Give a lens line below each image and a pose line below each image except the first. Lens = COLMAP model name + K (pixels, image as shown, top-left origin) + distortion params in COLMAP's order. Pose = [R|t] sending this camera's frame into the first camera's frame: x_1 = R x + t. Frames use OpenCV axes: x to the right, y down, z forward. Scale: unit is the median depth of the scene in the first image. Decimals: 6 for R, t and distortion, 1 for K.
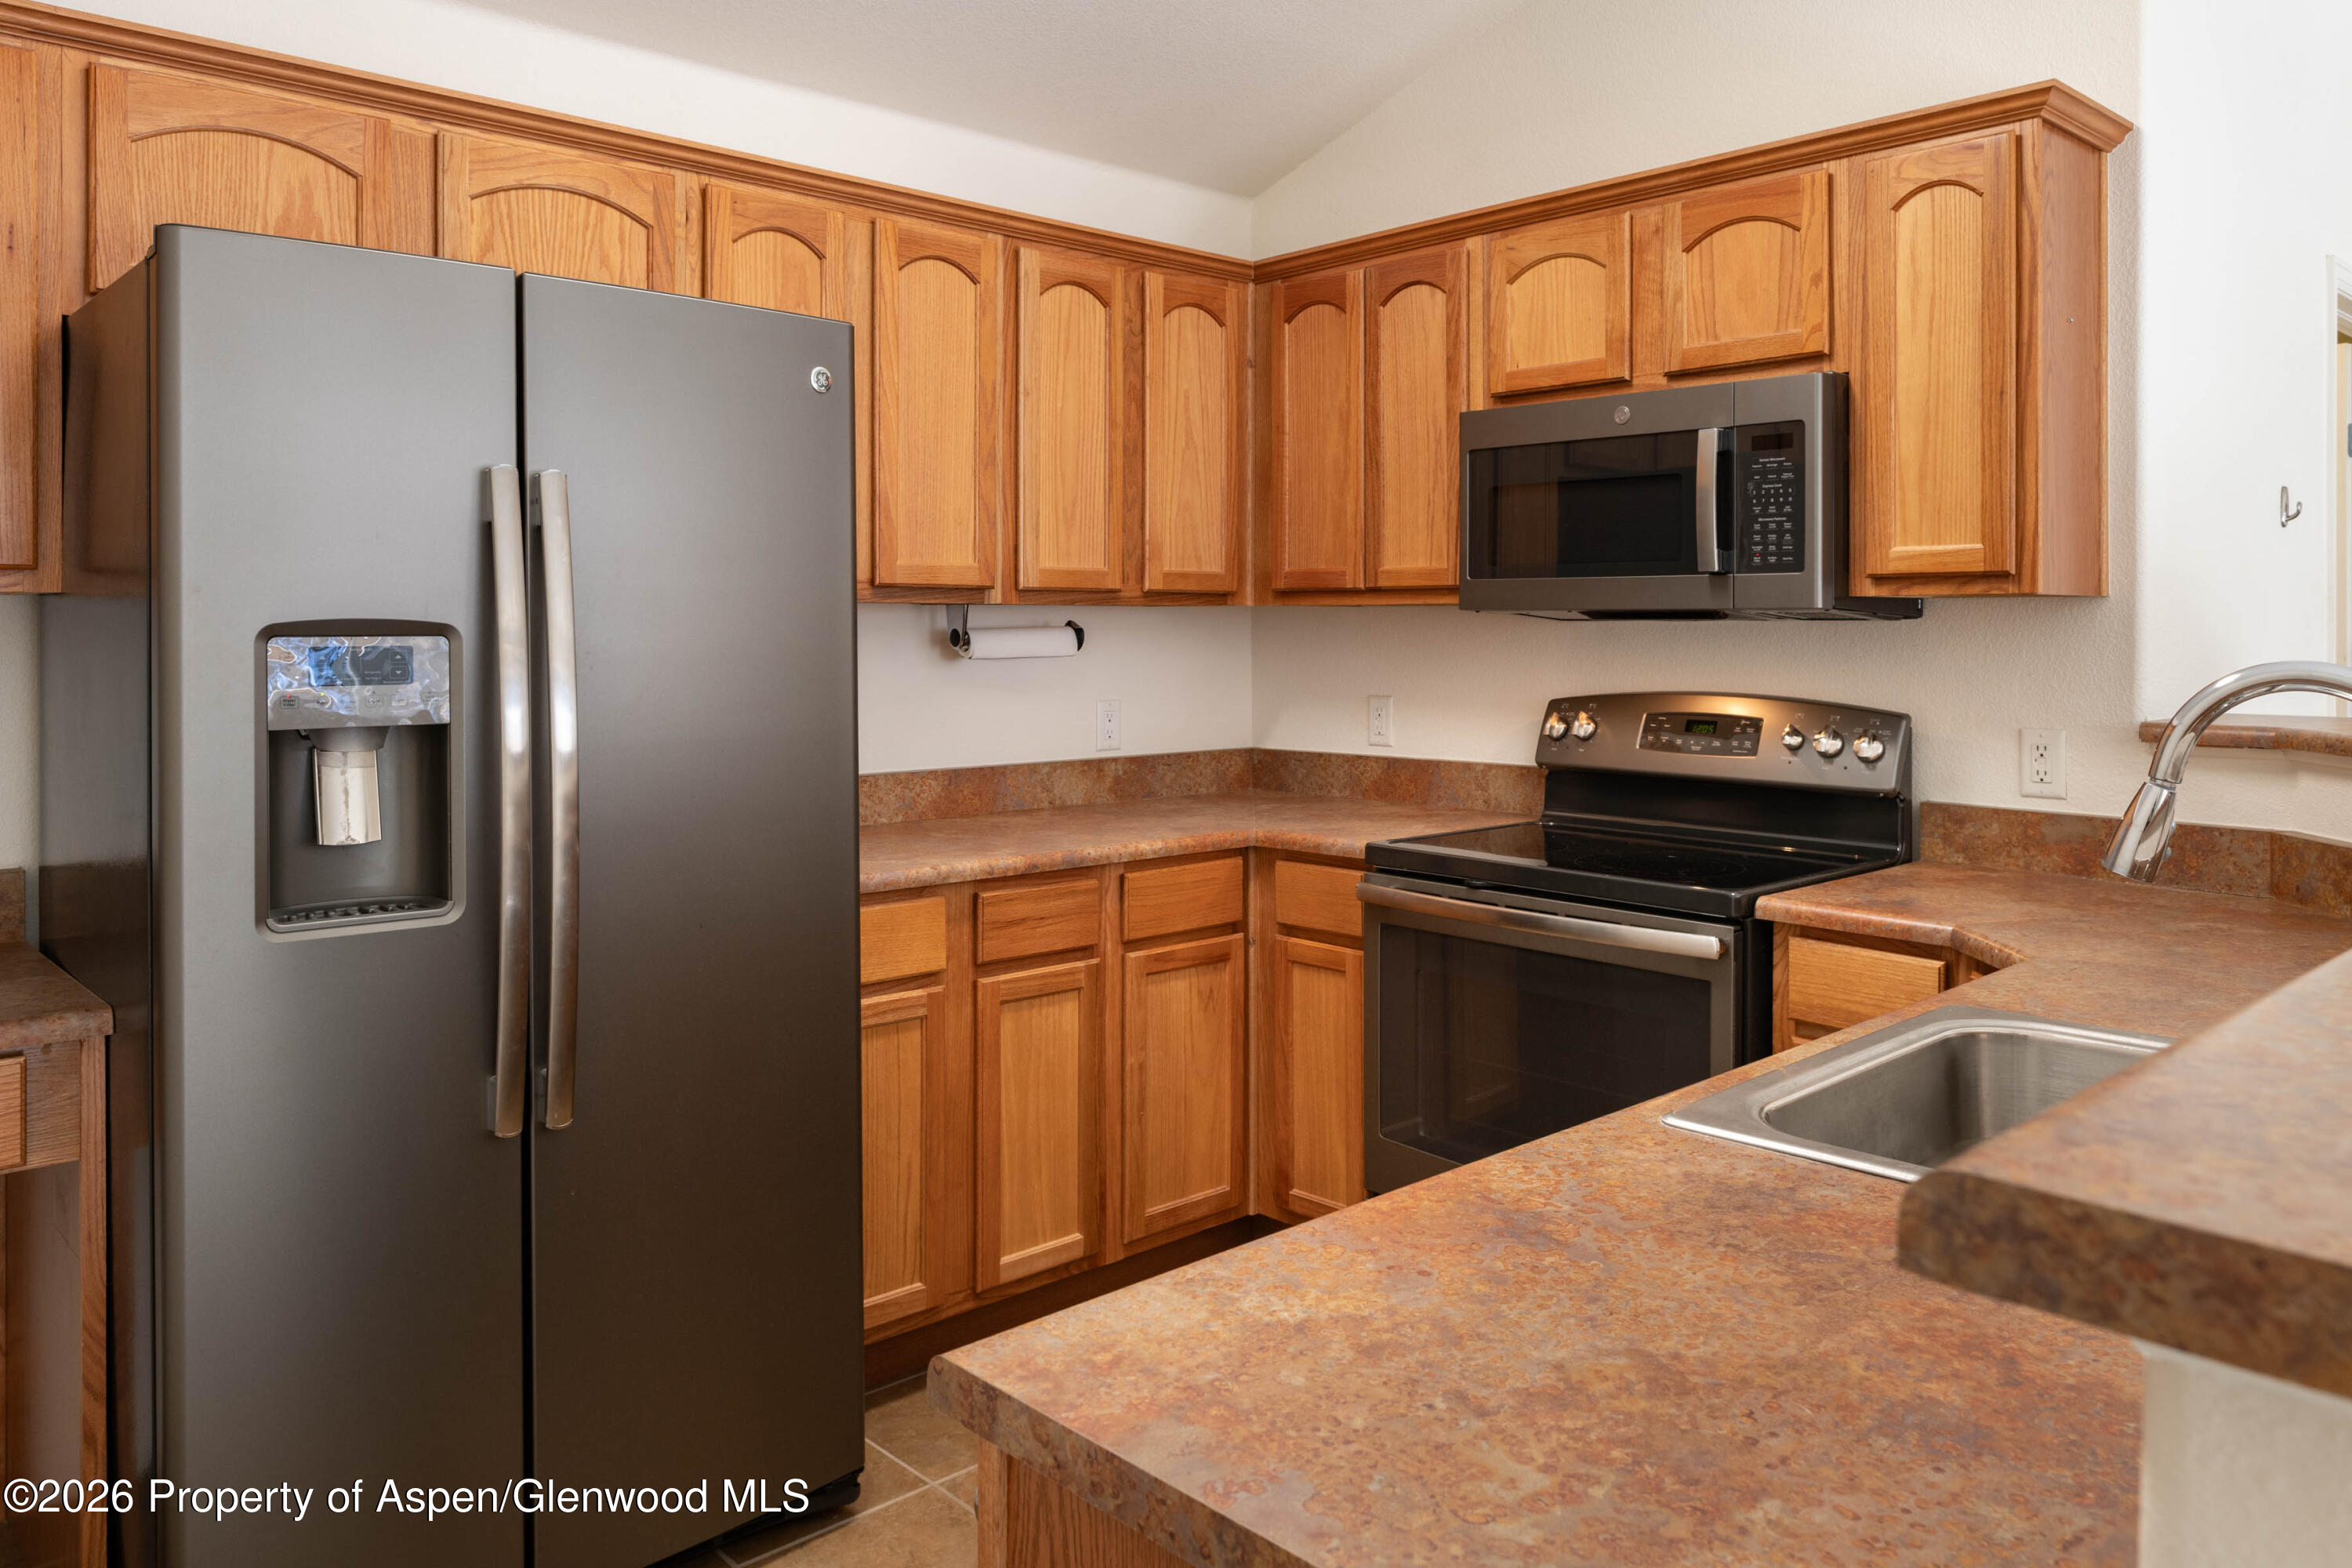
lens RADIAL K [[1666.5, 0, 1169.3], [0, 1666.5, 618.4], [0, 0, 1]] dist [-0.006171, 0.003054]
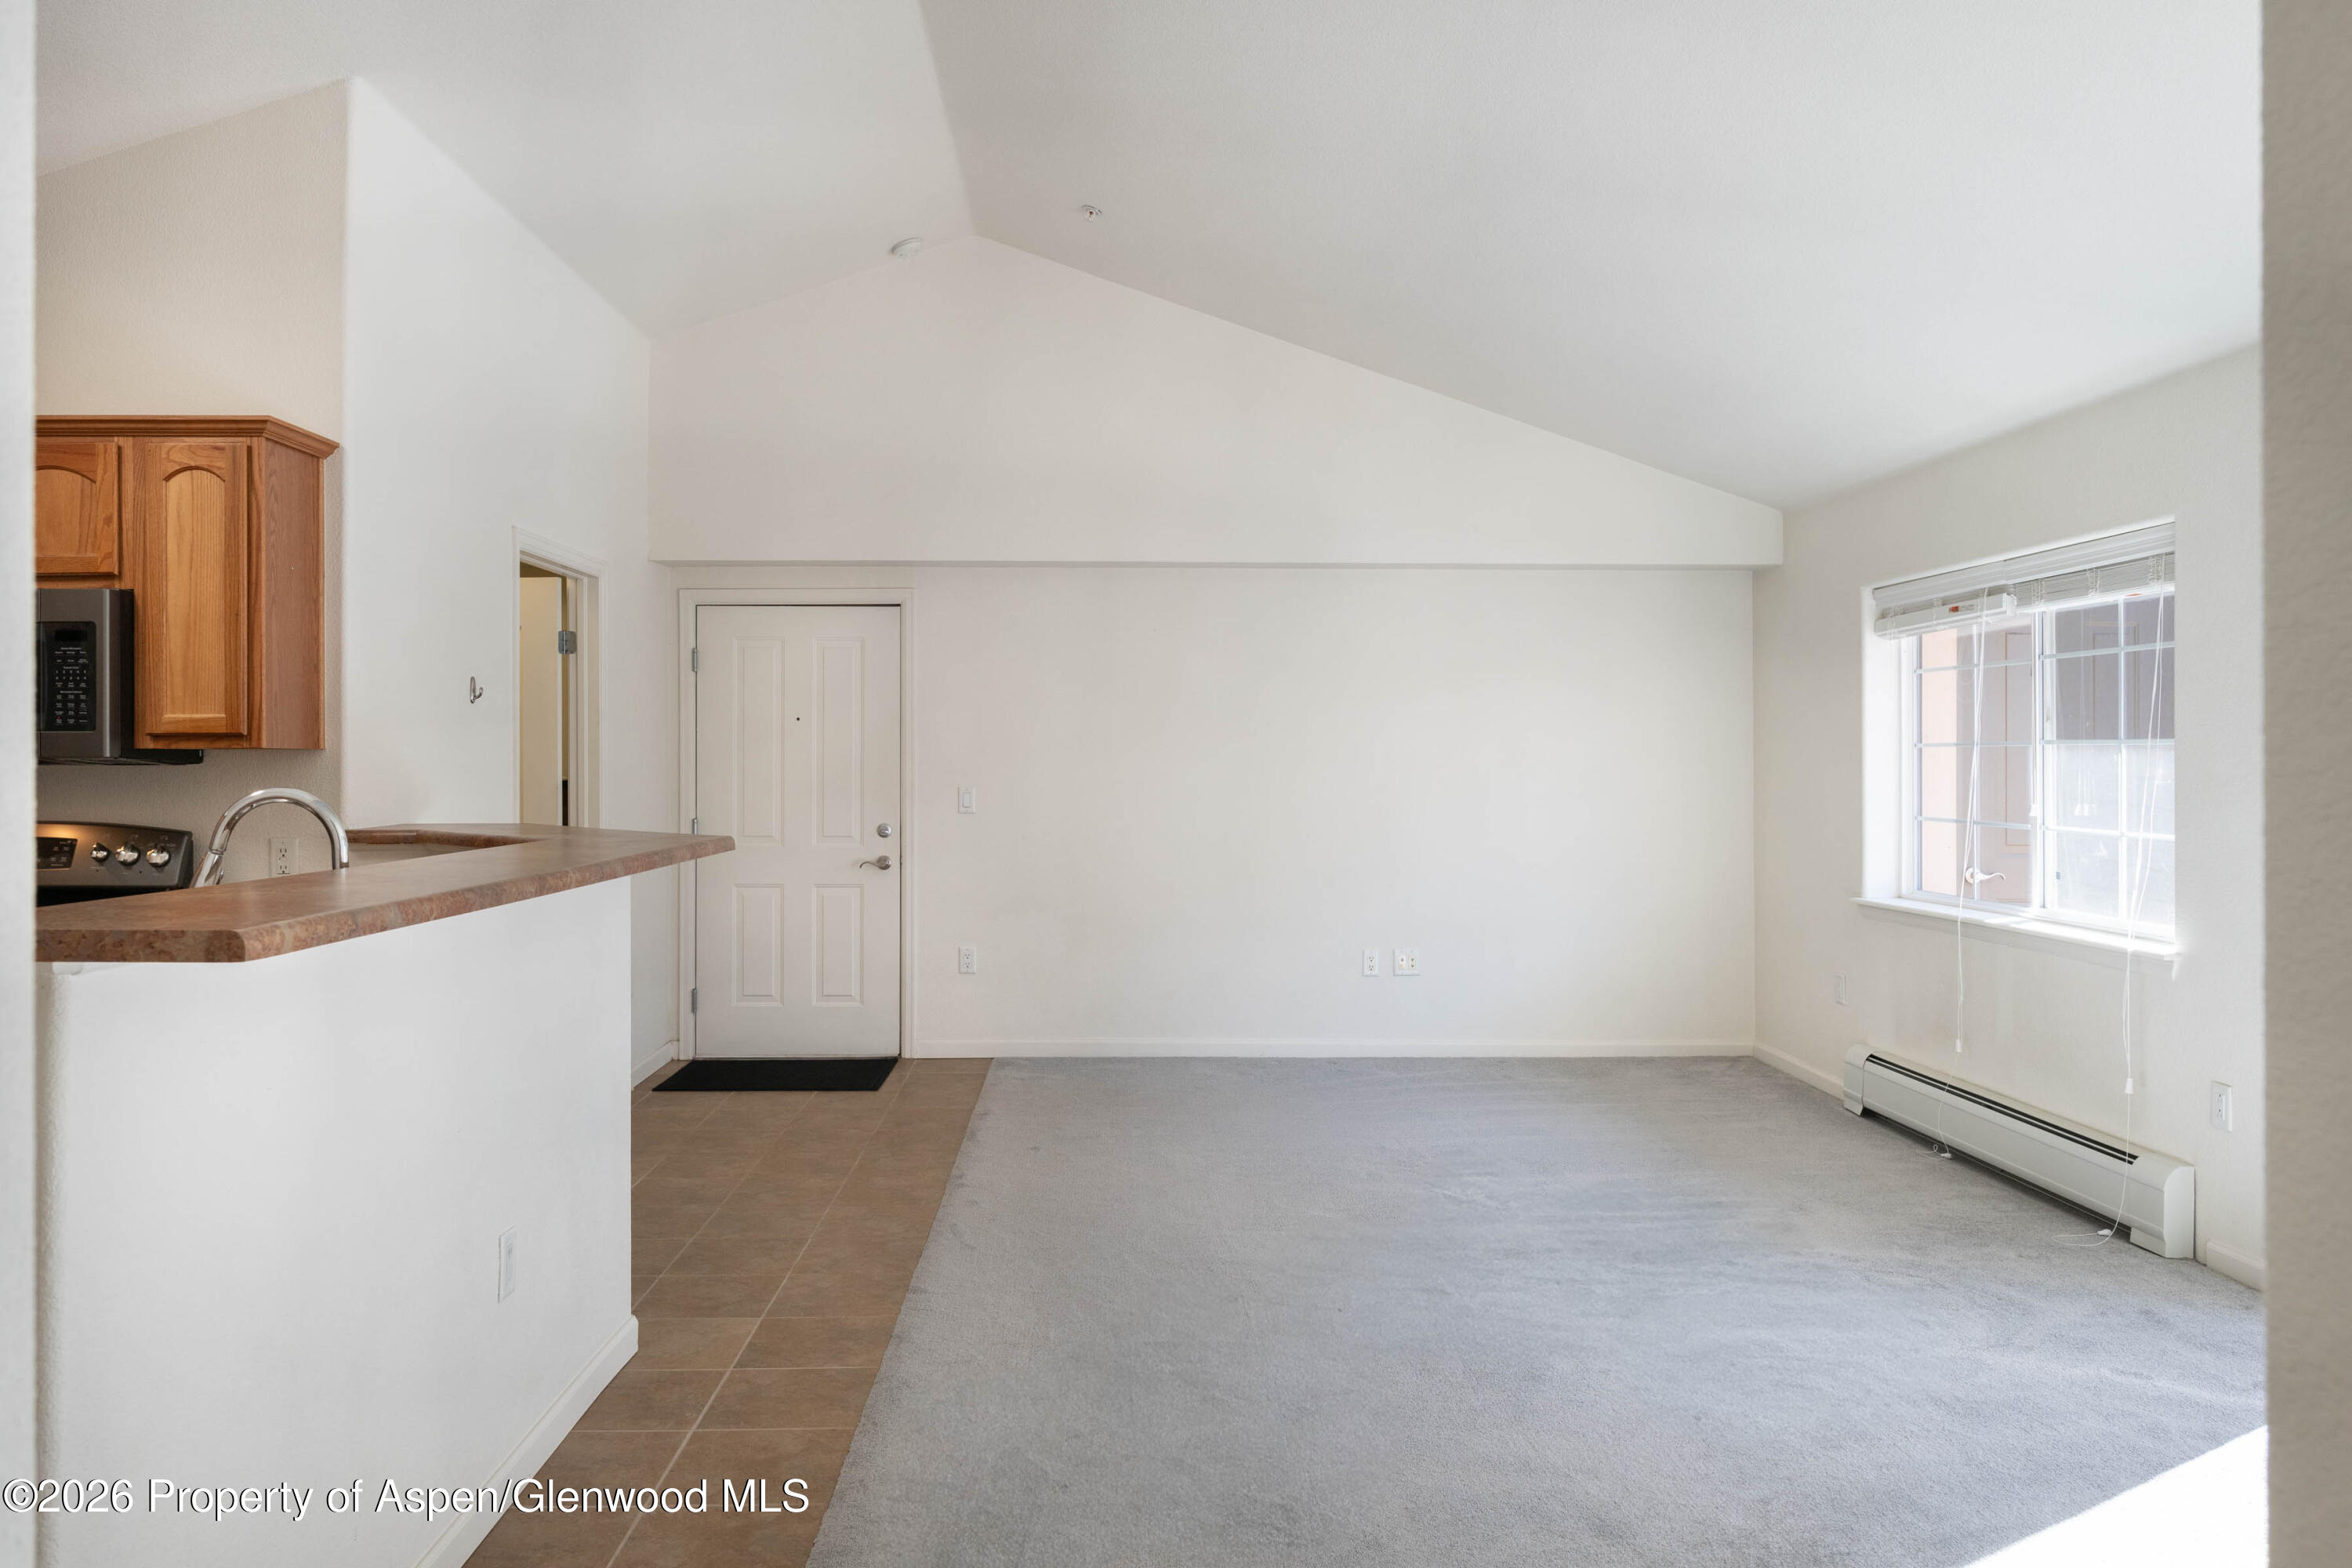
lens RADIAL K [[1613.5, 0, 1167.6], [0, 1613.5, 758.3], [0, 0, 1]] dist [-0.006363, -0.006707]
pose [[0.652469, -0.001511, 0.757814, -0.051138], [0.000465, 0.999999, 0.001594, -0.006739], [-0.757816, -0.000688, 0.652468, -0.548021]]
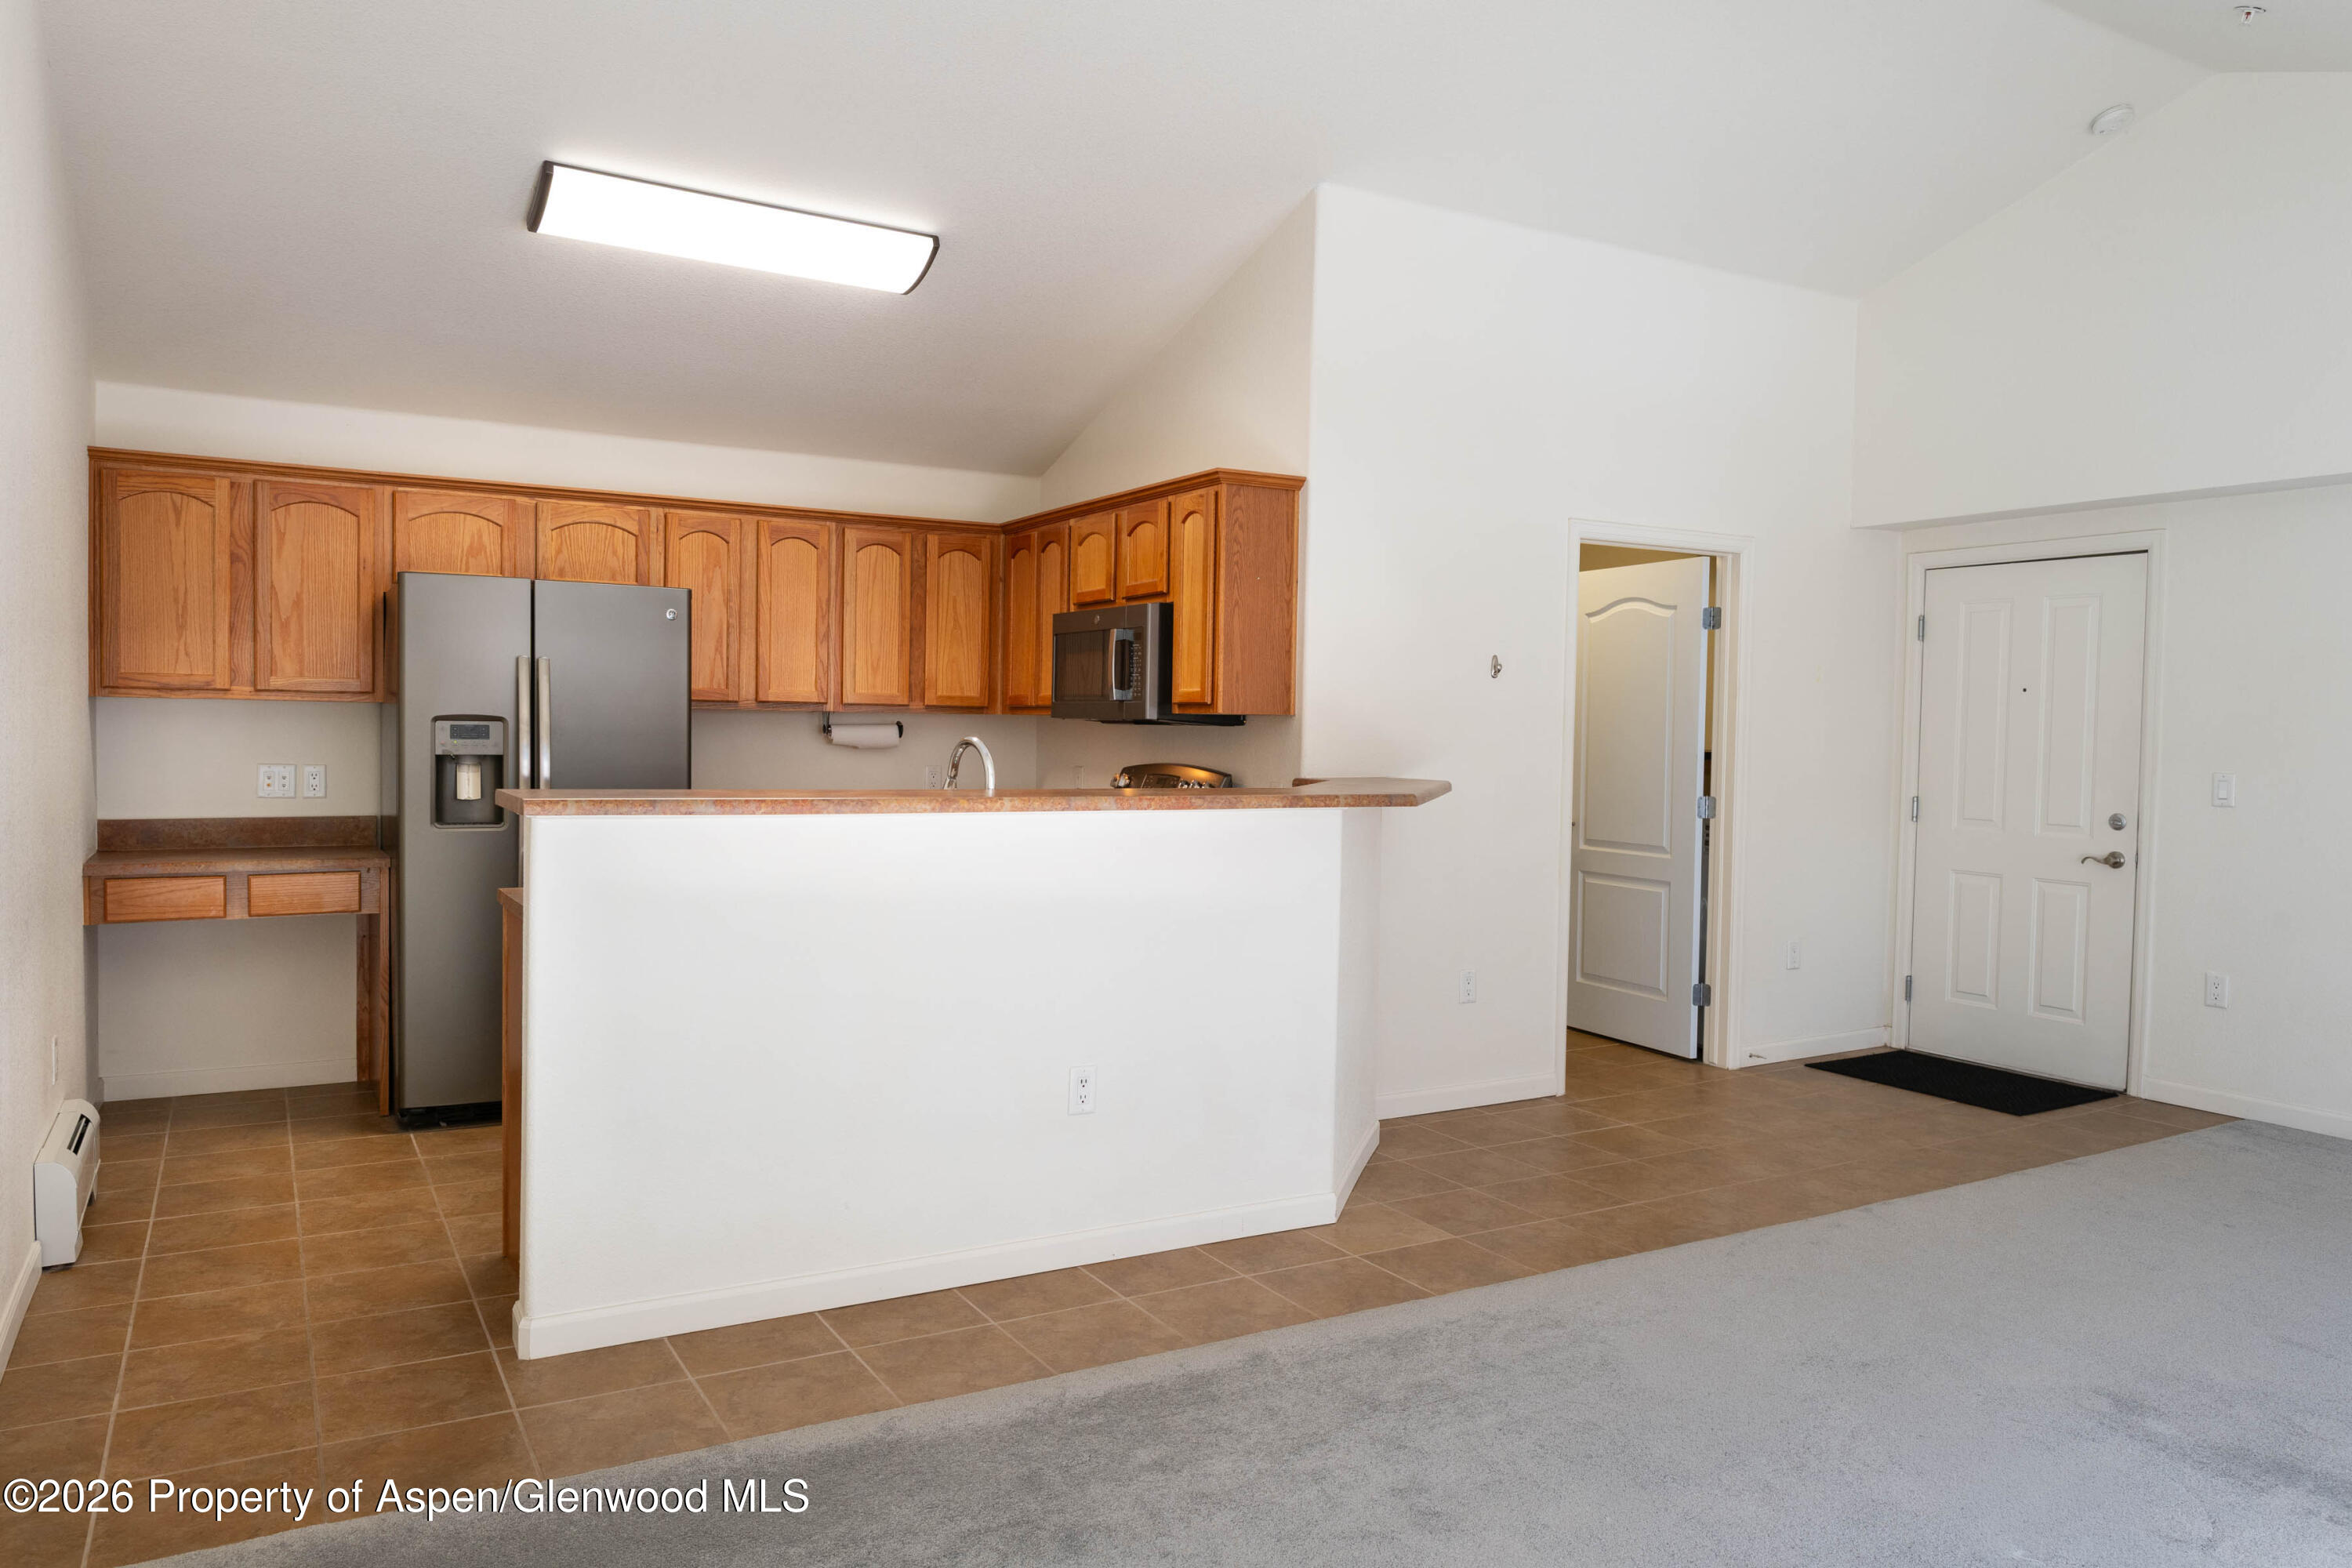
lens RADIAL K [[1613.5, 0, 1167.6], [0, 1613.5, 758.3], [0, 0, 1]] dist [-0.006363, -0.006707]
pose [[0.976005, 0.018668, -0.216946, 0.826576], [-0.014298, 0.999662, 0.021697, -0.001158], [0.217278, -0.018074, 0.975942, -0.906292]]
